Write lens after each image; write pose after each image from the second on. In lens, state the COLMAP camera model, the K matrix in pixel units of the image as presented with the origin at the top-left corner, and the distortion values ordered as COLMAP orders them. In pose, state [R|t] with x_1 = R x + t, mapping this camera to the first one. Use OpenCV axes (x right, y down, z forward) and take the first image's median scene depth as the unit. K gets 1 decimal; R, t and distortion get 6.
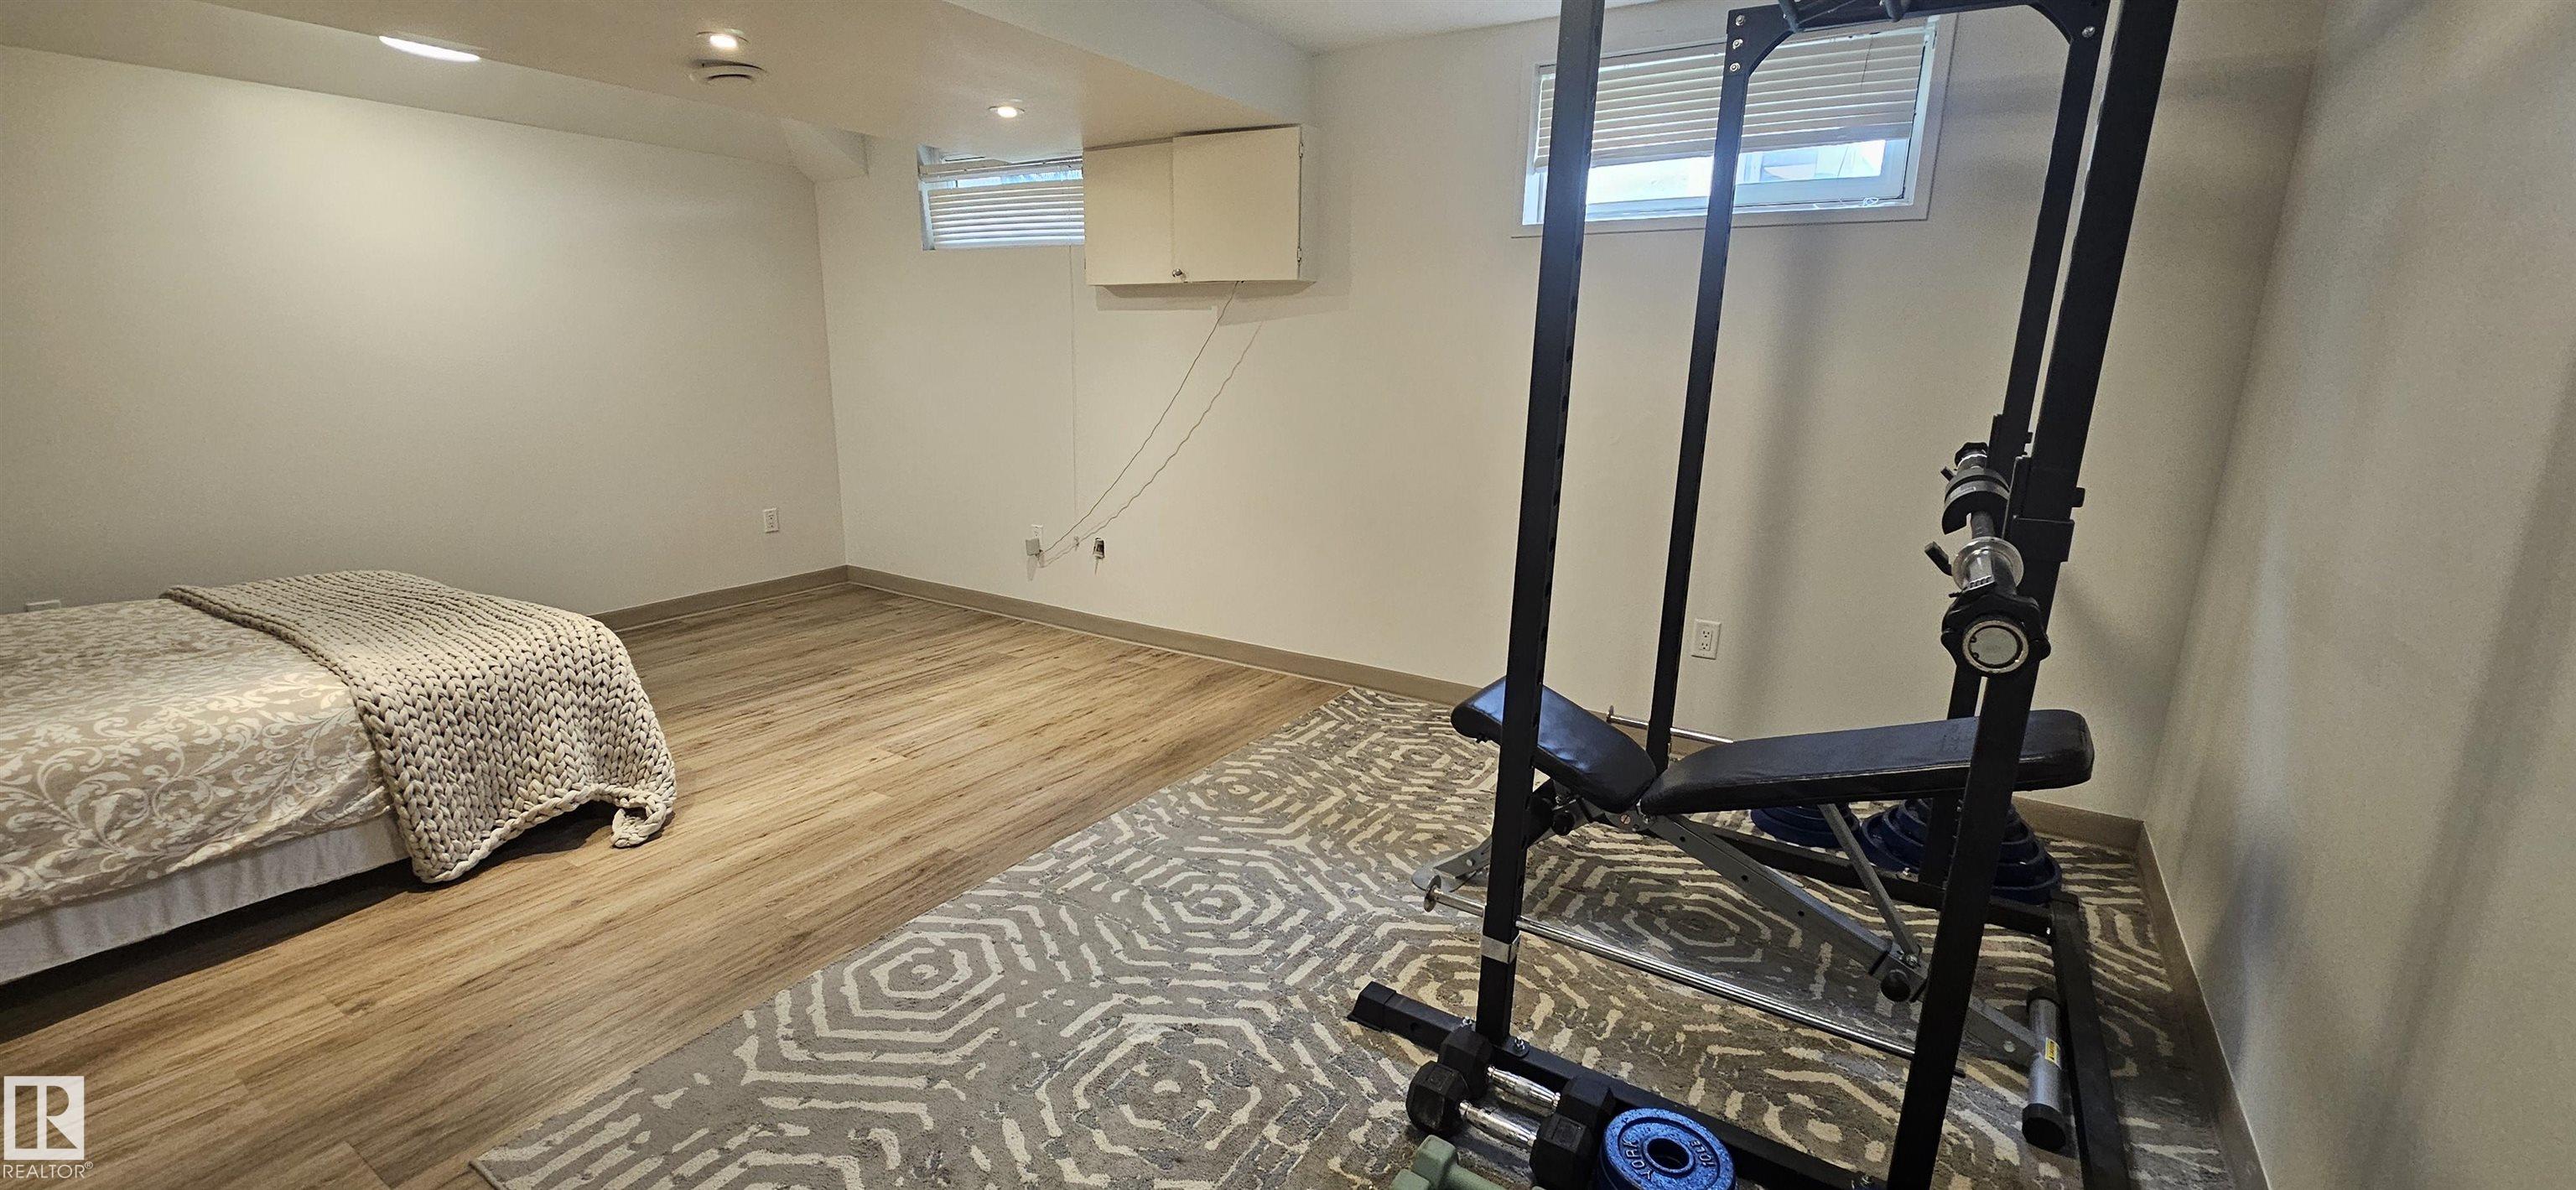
lens RADIAL K [[1054.4, 0, 1288.1], [0, 1054.4, 590.1], [0, 0, 1]] dist [0.001646, 0.000668]
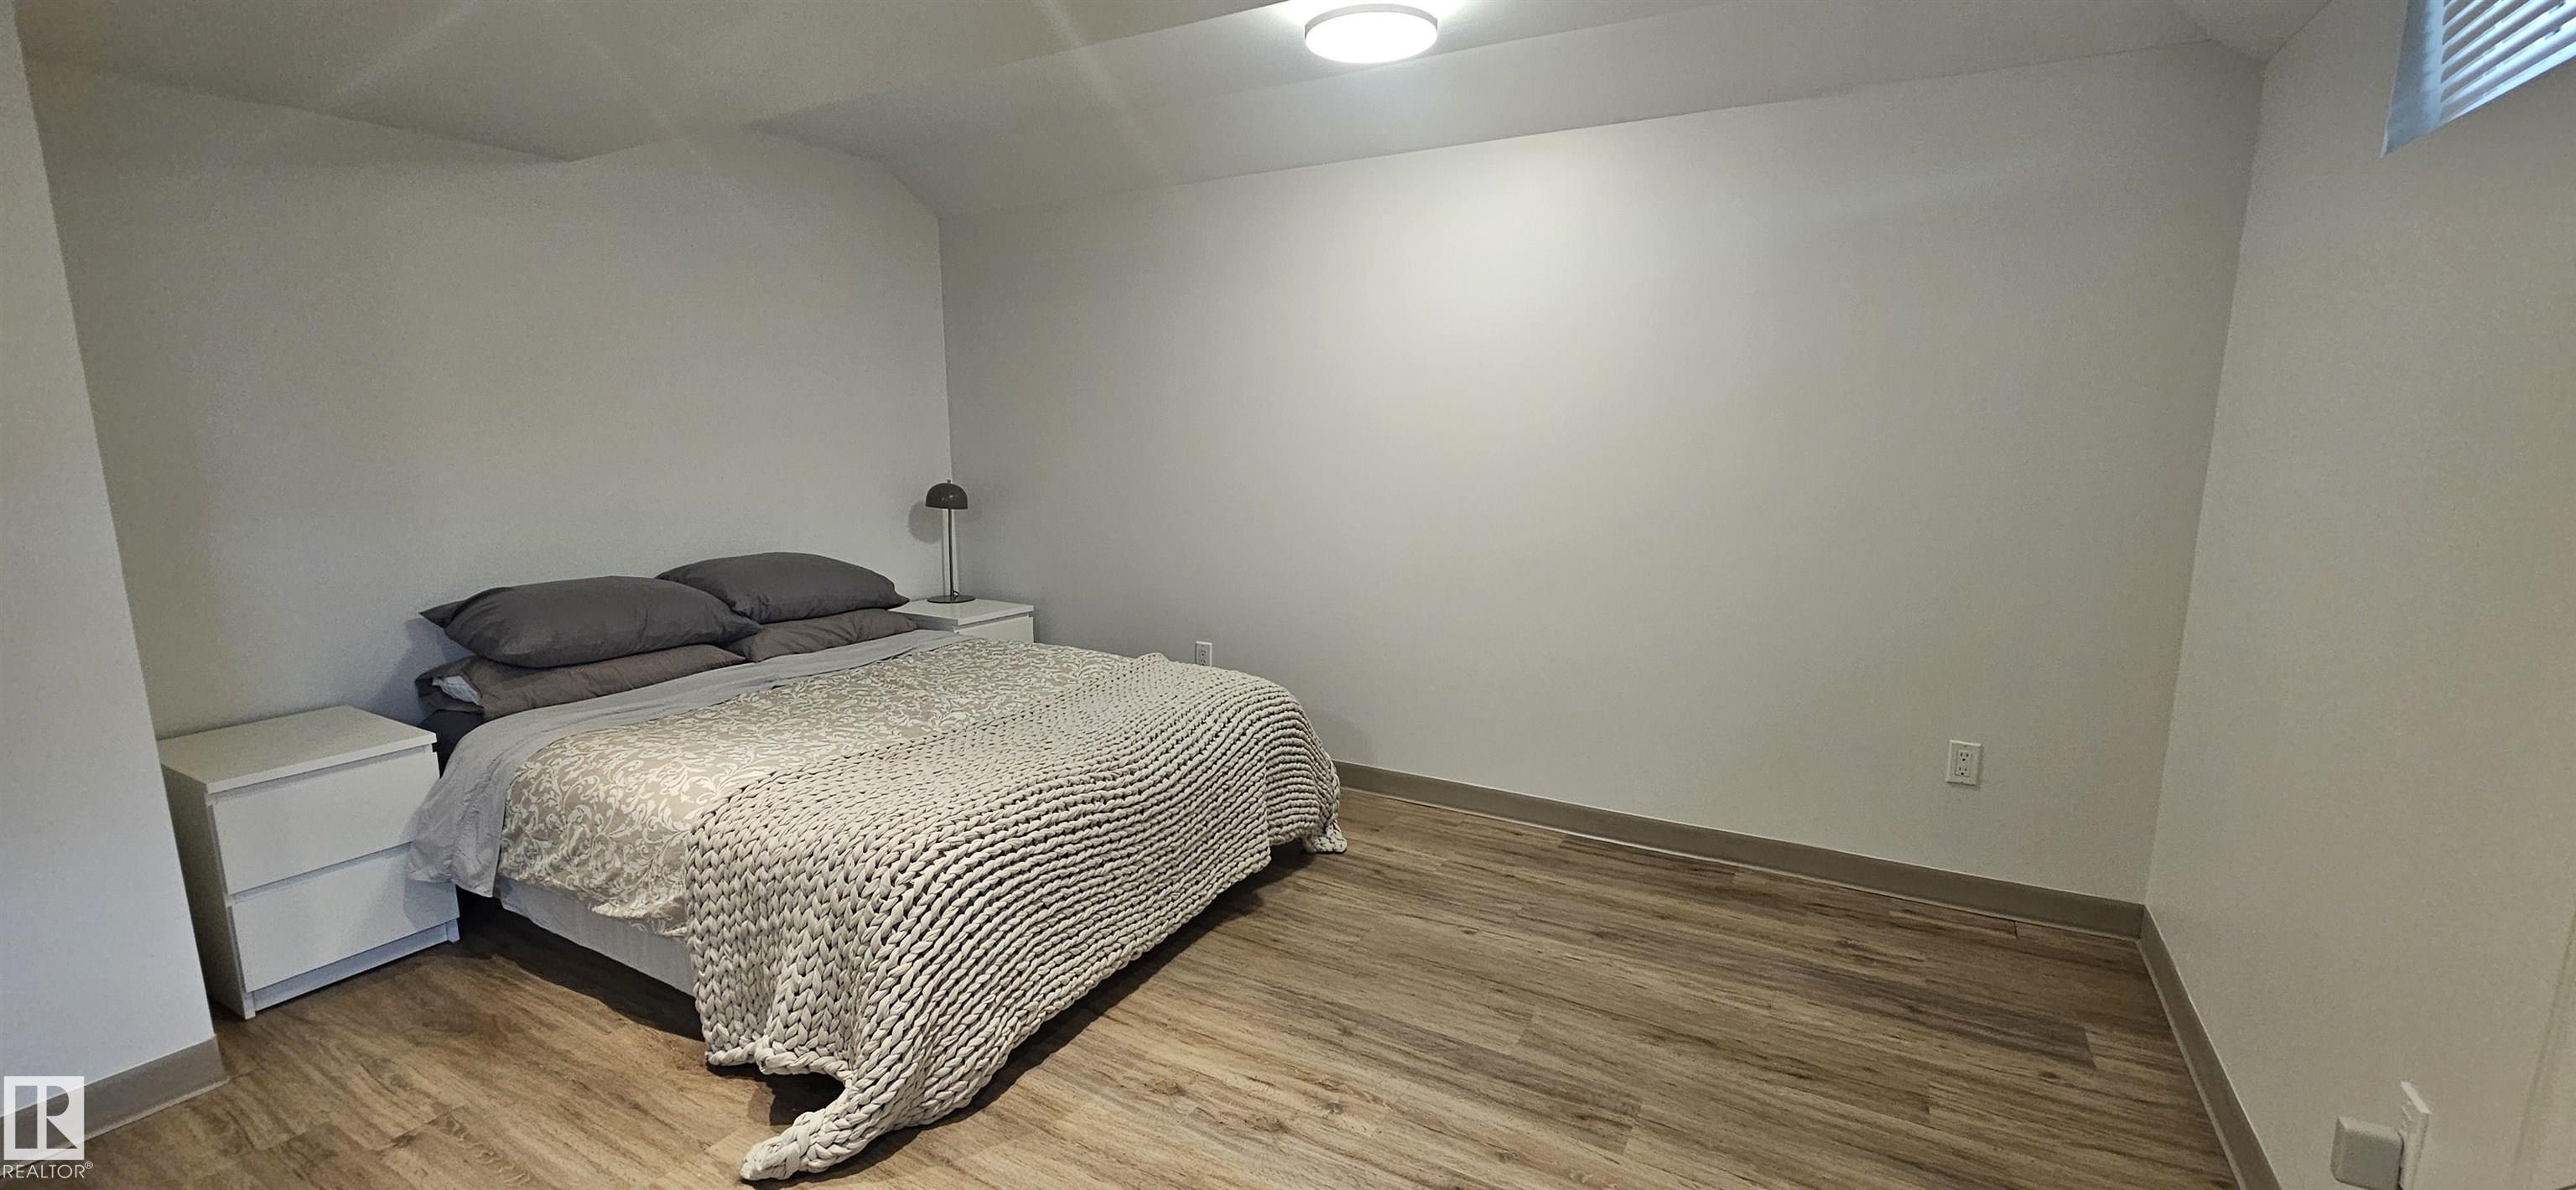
lens RADIAL K [[1054.4, 0, 1288.1], [0, 1054.4, 590.1], [0, 0, 1]] dist [0.001646, 0.000668]
pose [[0.037299, 0.155862, -0.987074, -0.007580], [-0.223791, 0.963977, 0.143758, -0.246502], [0.973923, 0.215536, 0.070836, 1.039234]]
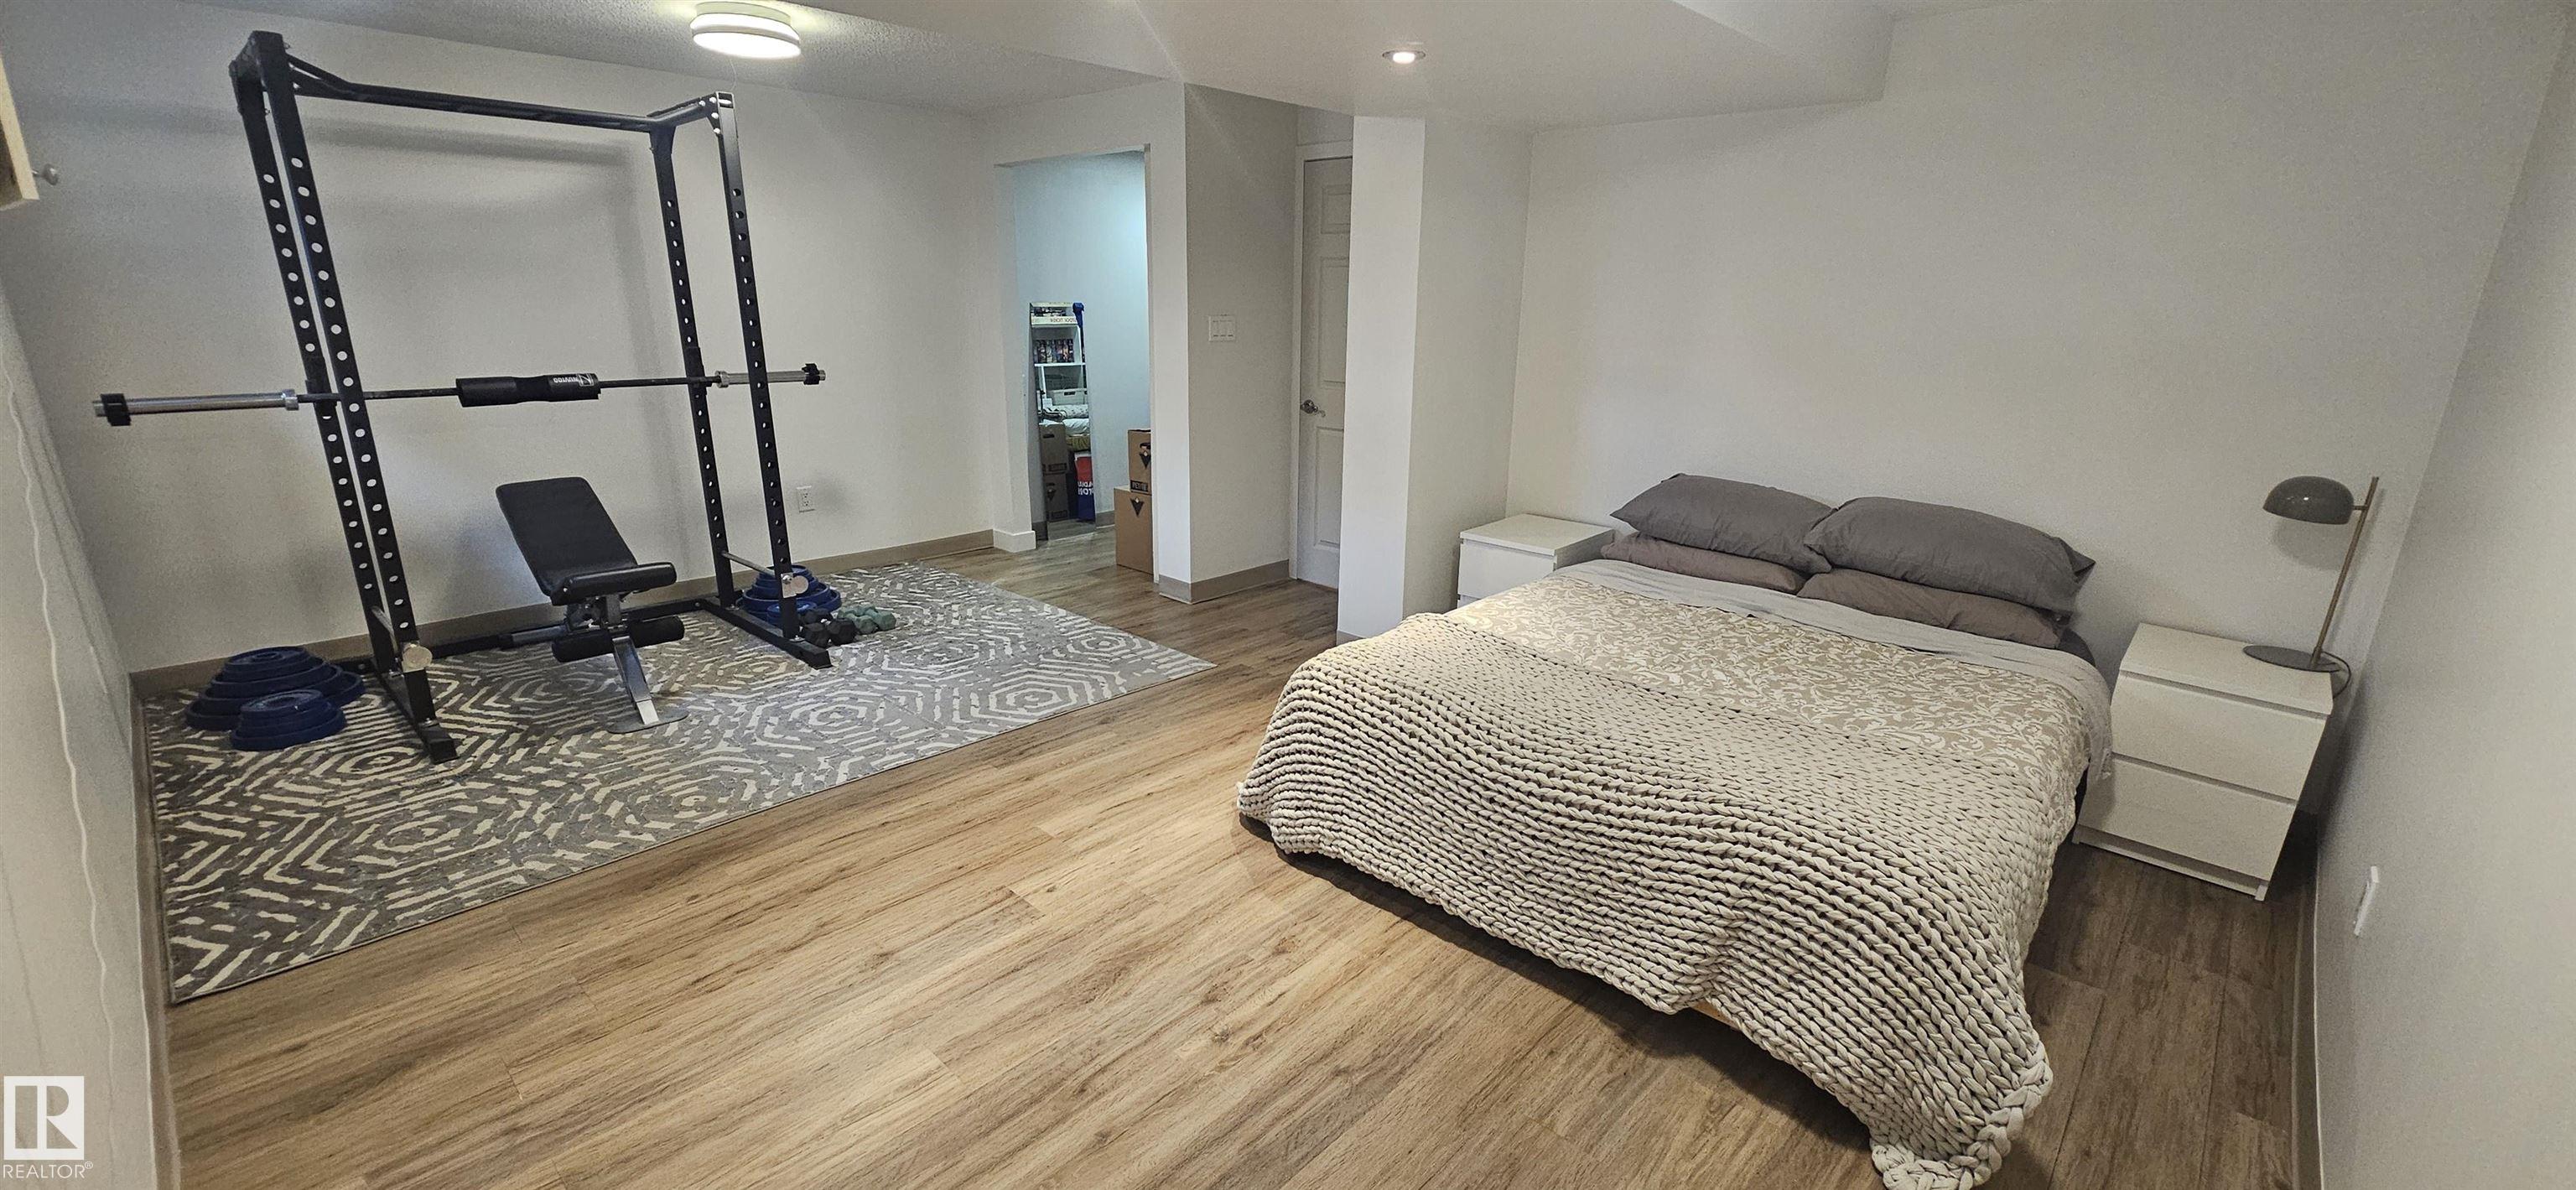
lens RADIAL K [[1054.4, 0, 1288.1], [0, 1054.4, 590.1], [0, 0, 1]] dist [0.001646, 0.000668]
pose [[-0.983154, -0.078800, 0.164918, -0.710803], [0.011477, 0.873896, 0.485978, -0.432757], [-0.182416, 0.479684, -0.858270, 1.606252]]
